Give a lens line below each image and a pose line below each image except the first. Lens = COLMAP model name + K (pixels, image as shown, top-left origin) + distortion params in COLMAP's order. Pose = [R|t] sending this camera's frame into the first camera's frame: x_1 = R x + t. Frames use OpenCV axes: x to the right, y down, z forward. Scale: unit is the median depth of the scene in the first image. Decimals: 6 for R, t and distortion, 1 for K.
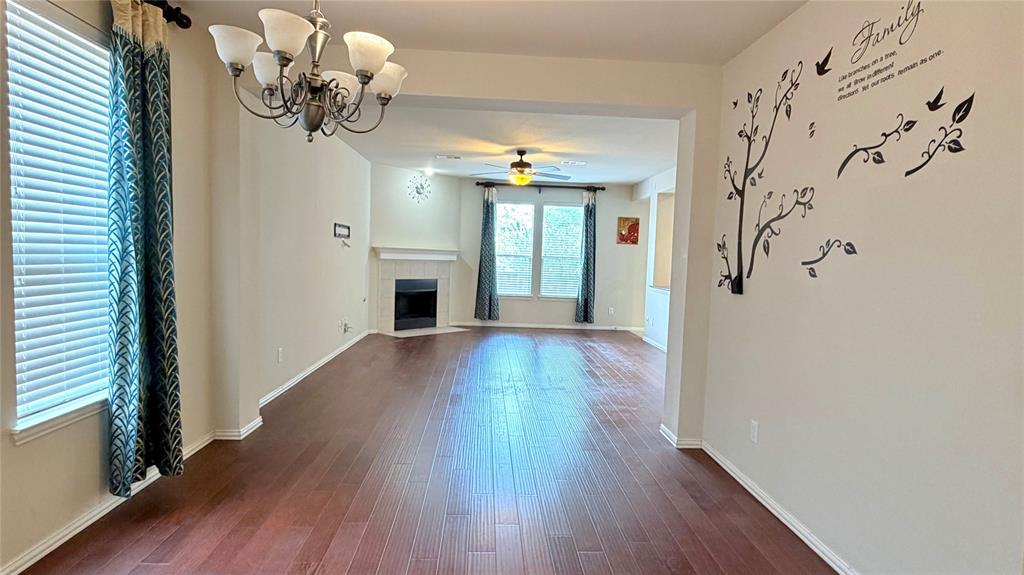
lens RADIAL K [[546.9, 0, 513.1], [0, 546.9, 290.2], [0, 0, 1]] dist [0.005501, 0.000449]
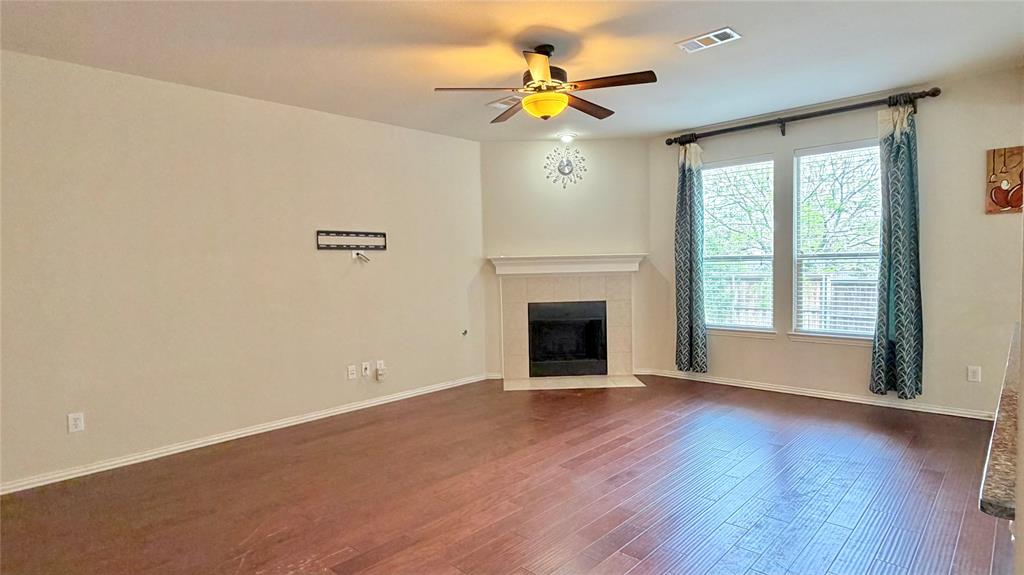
lens RADIAL K [[546.9, 0, 515.2], [0, 546.9, 283.8], [0, 0, 1]] dist [0.005501, 0.000449]
pose [[0.697651, -0.024317, -0.716025, 0.244627], [0.003343, 0.999523, -0.030687, -0.020540], [0.716429, 0.019015, 0.697400, 0.460301]]
